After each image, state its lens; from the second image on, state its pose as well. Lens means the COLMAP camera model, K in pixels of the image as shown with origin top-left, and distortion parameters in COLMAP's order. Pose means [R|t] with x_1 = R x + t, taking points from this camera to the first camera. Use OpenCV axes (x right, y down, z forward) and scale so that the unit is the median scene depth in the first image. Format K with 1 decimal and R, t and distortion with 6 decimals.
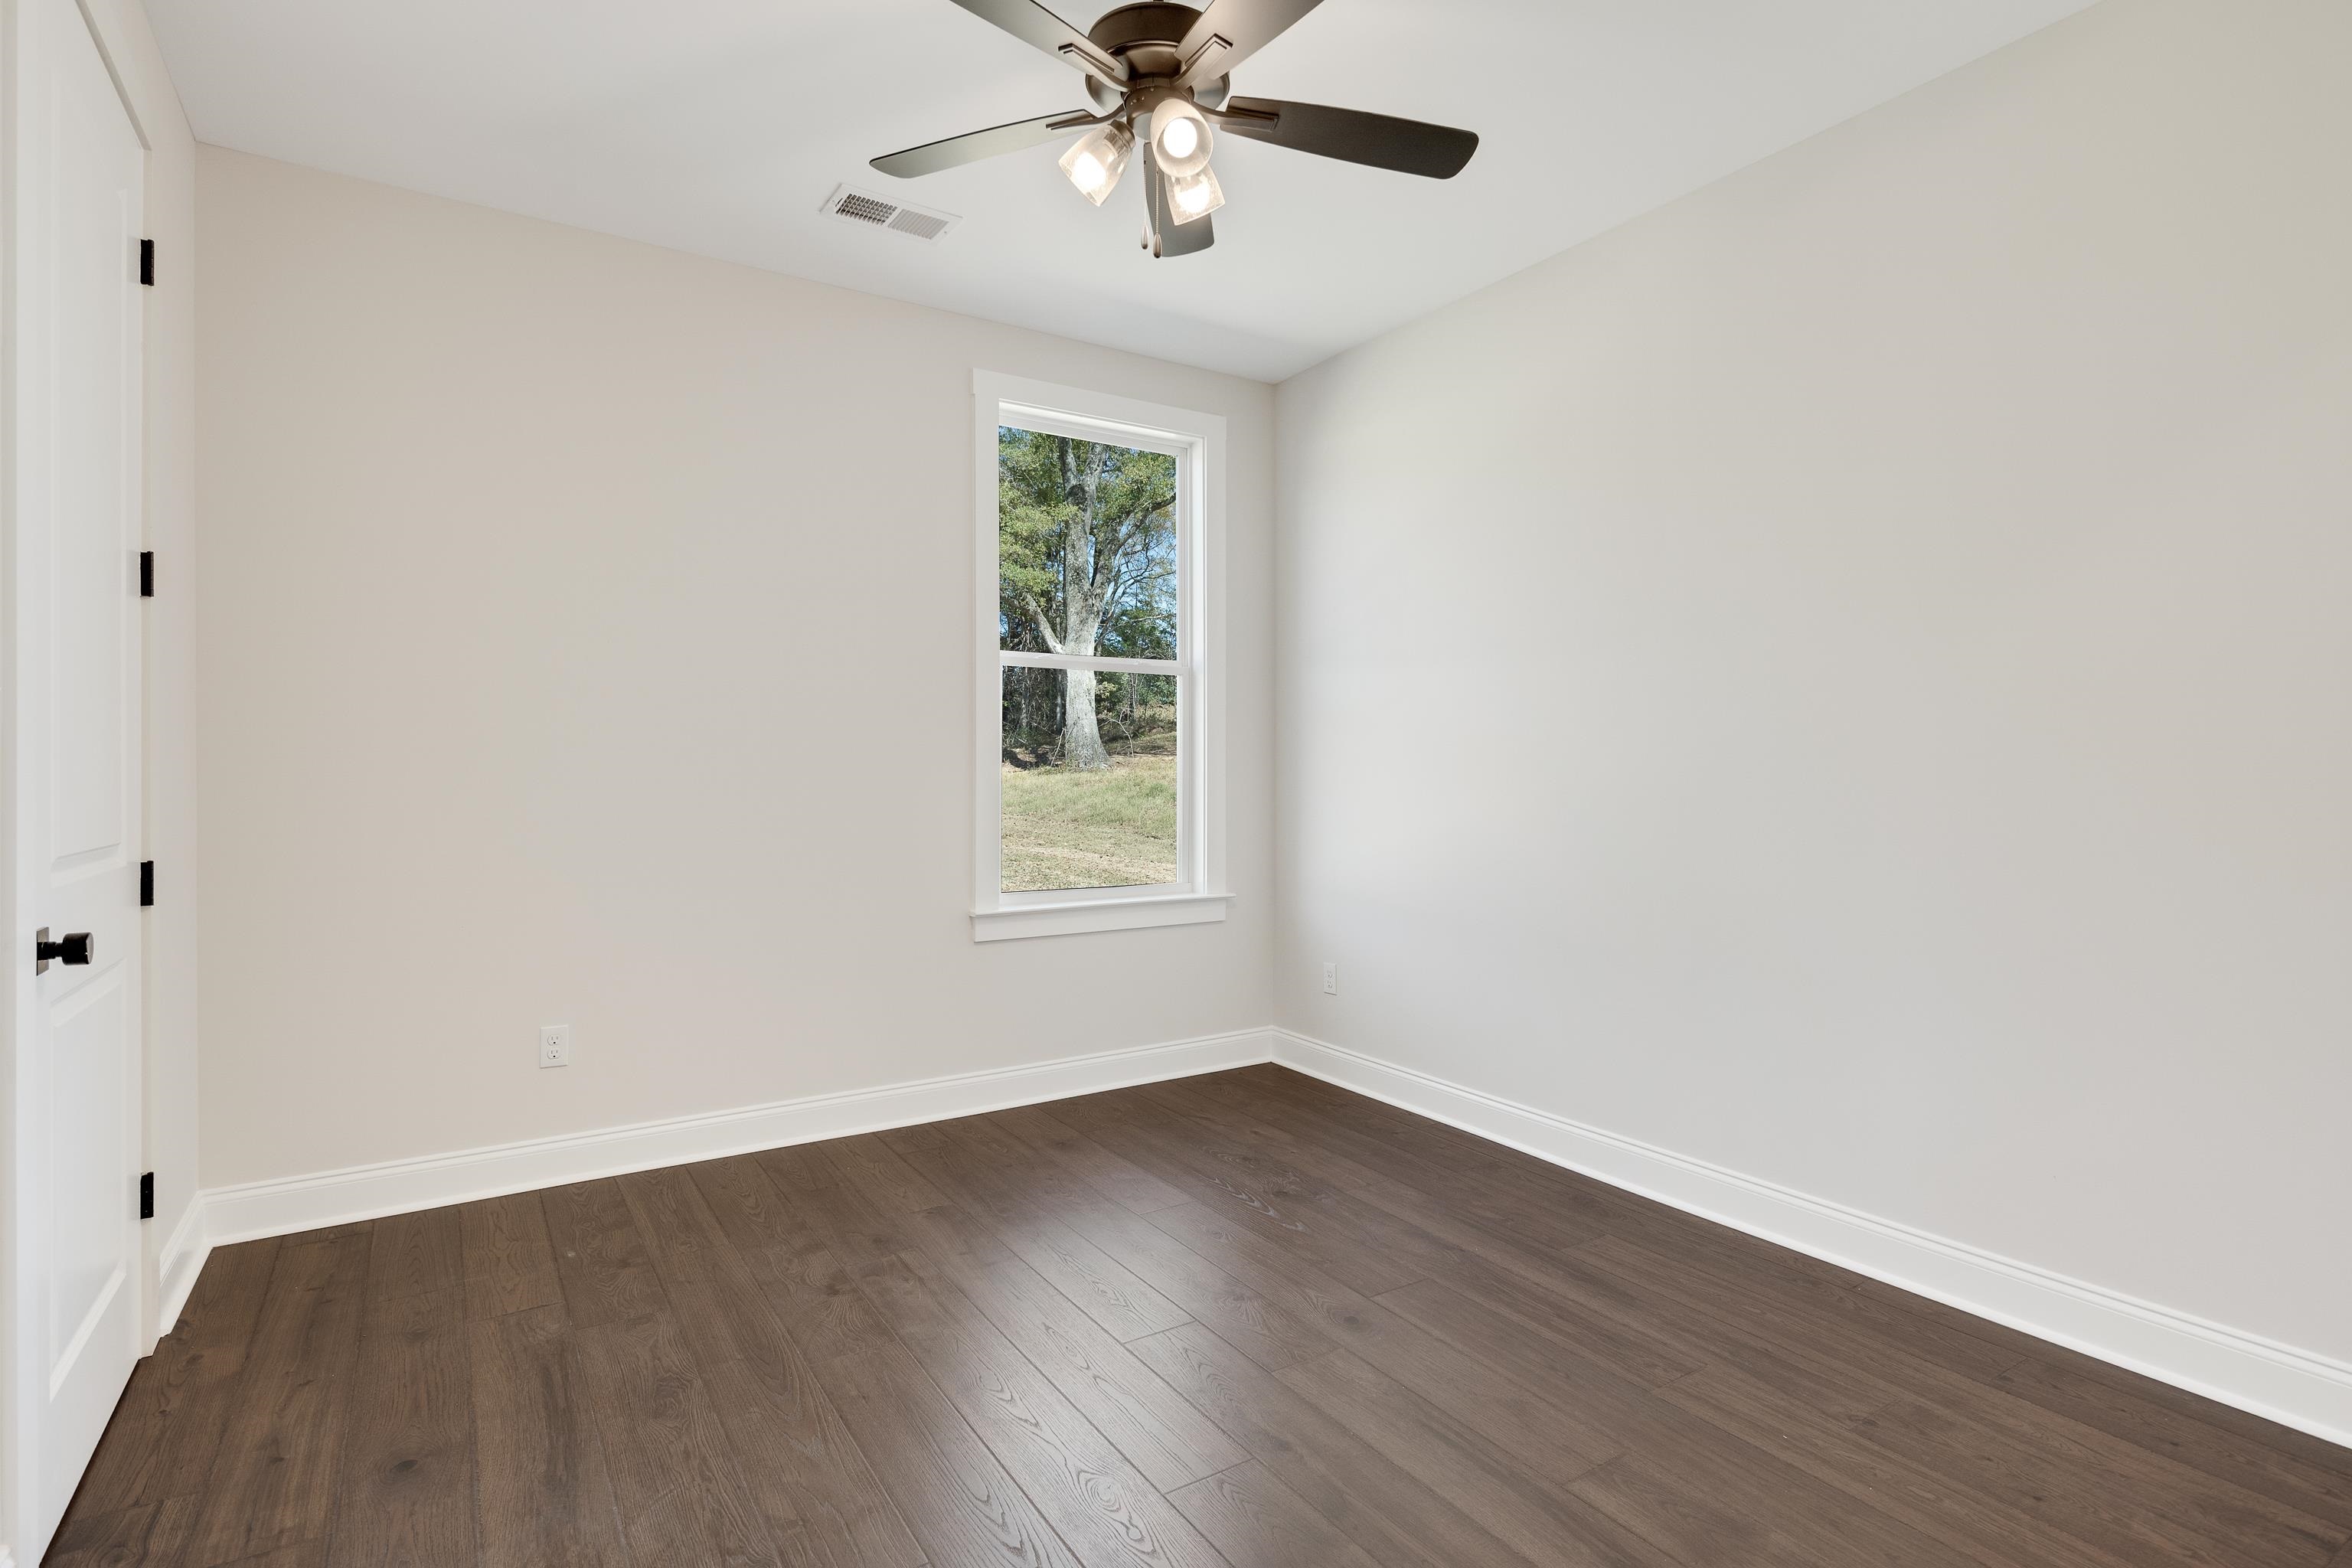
lens RADIAL K [[1150.5, 0, 1196.8], [0, 1150.5, 769.5], [0, 0, 1]] dist [0.001651, -0.000277]
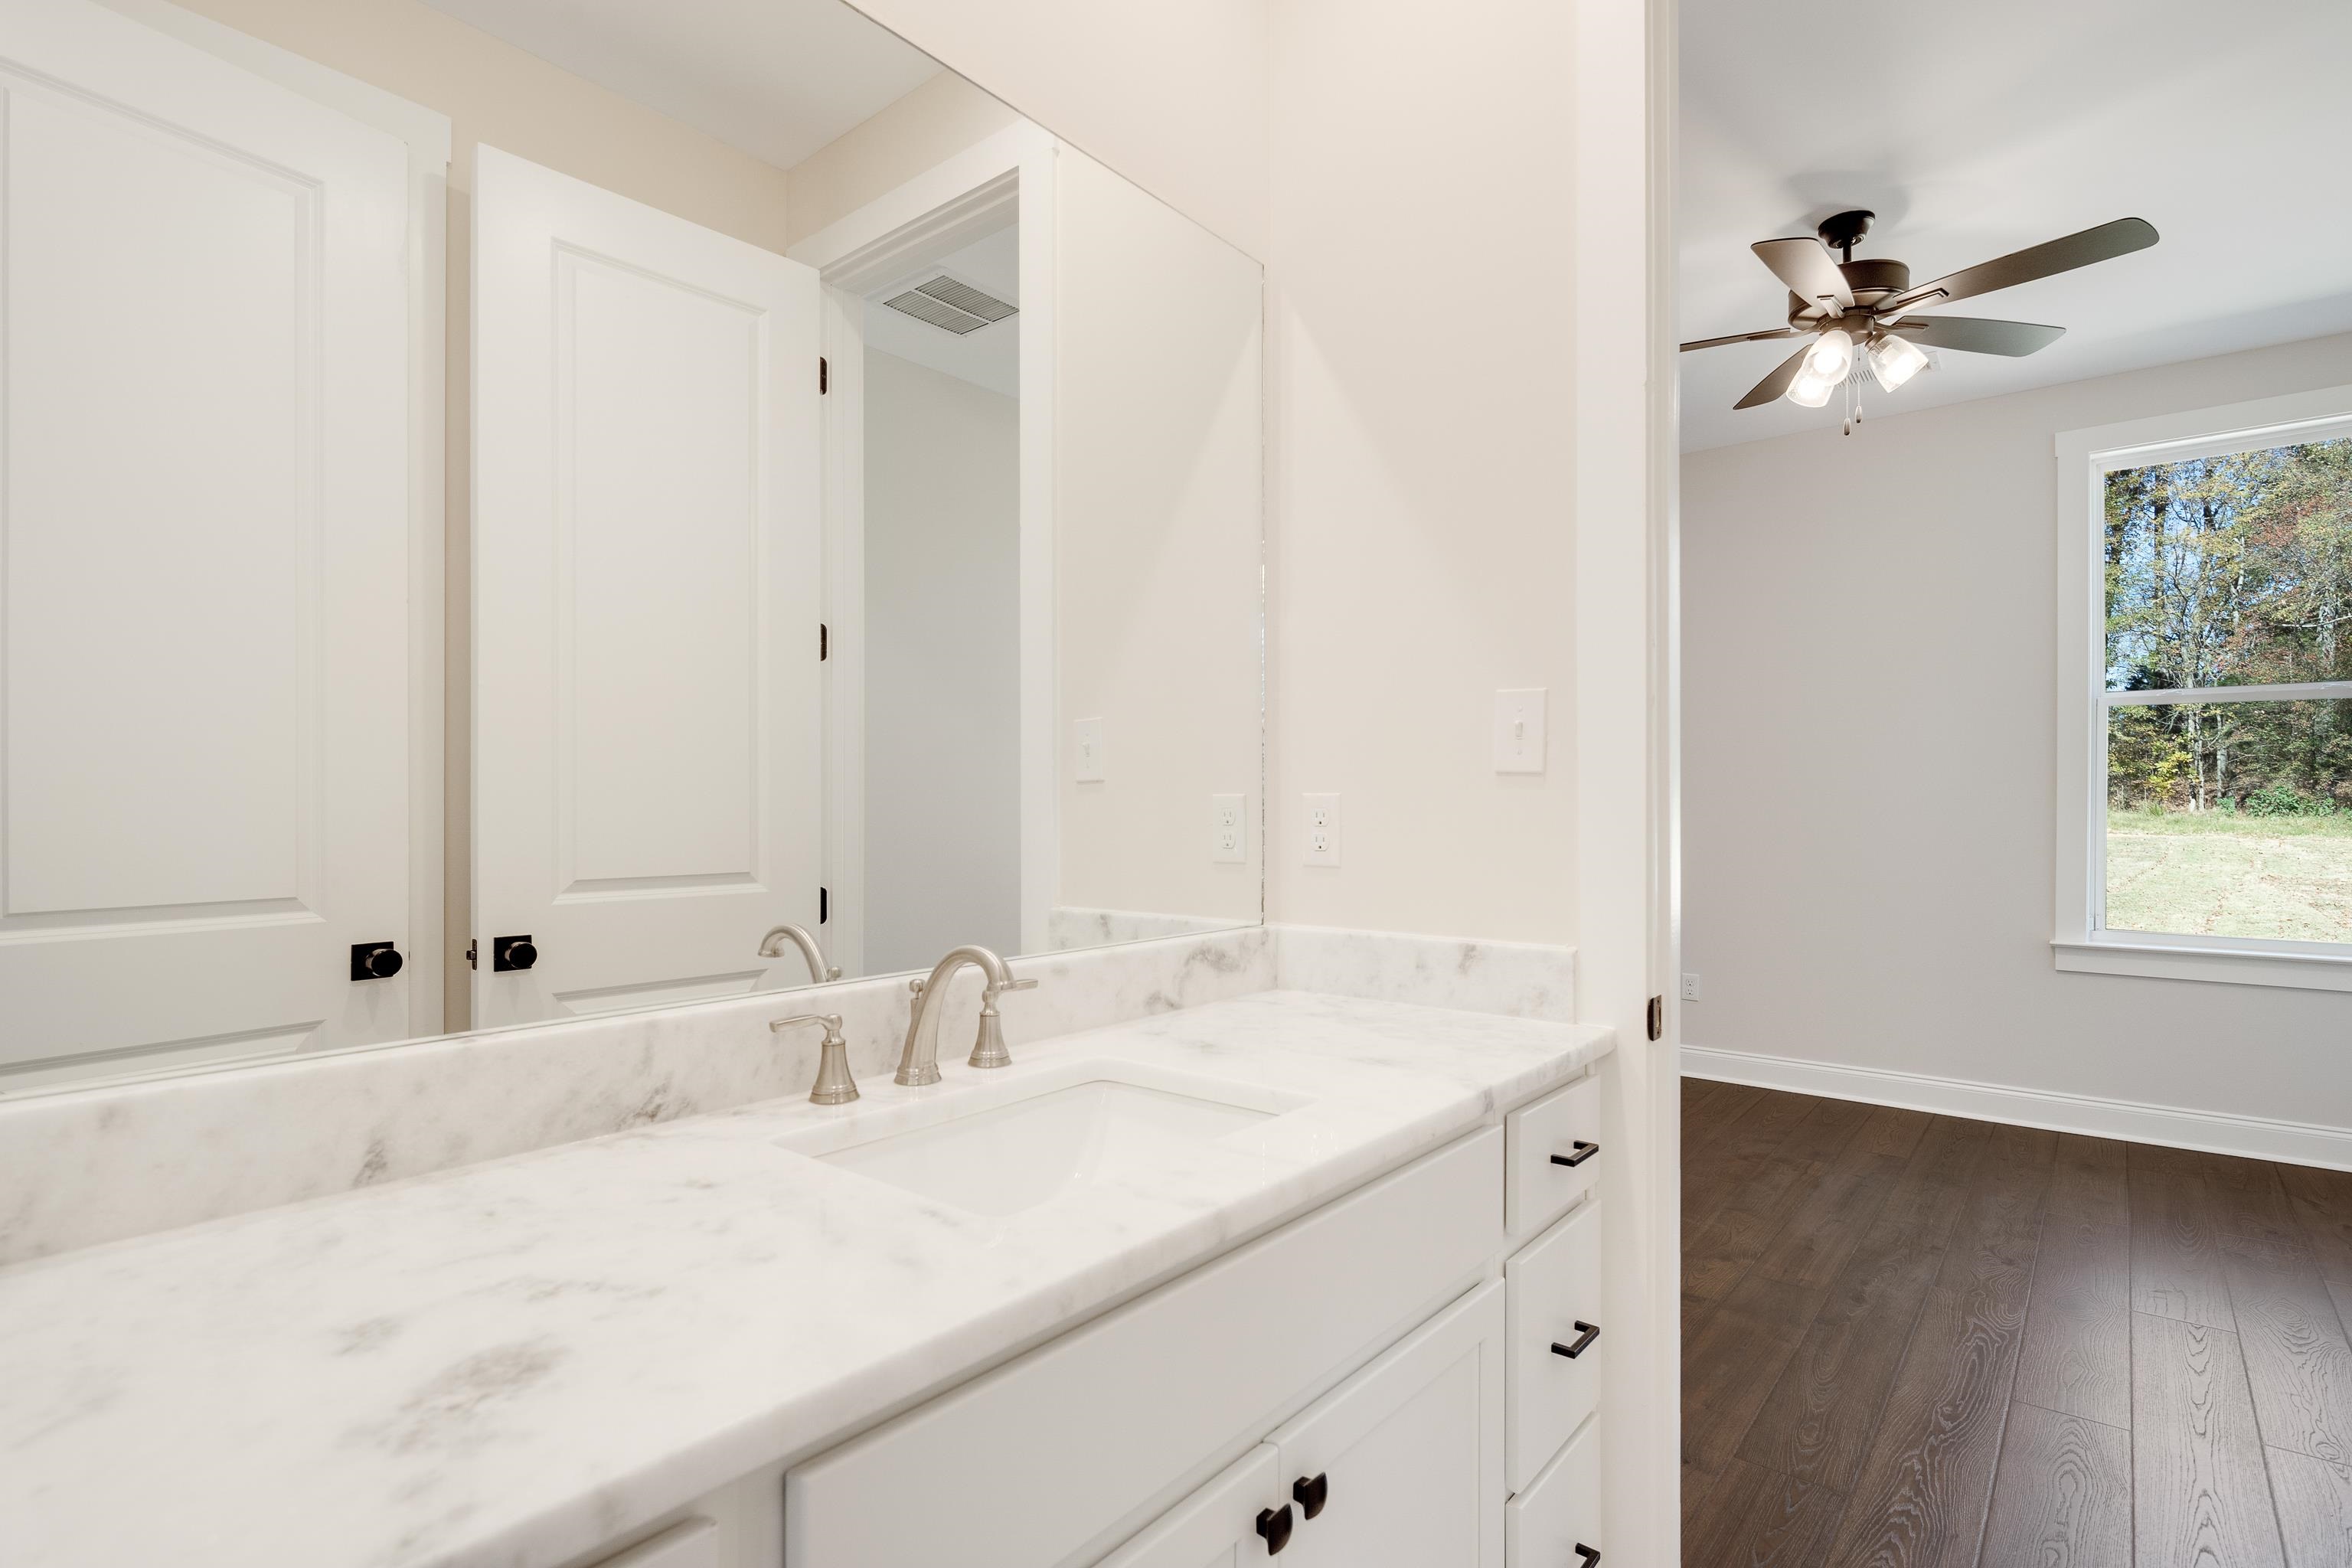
lens RADIAL K [[1144.2, 0, 1168.1], [0, 1144.2, 822.4], [0, 0, 1]] dist [0.000315, -0.000737]
pose [[0.293360, 0.013265, -0.955910, 1.109119], [0.002248, 0.999891, 0.014566, -0.009901], [0.955999, -0.006421, 0.293299, -0.191518]]
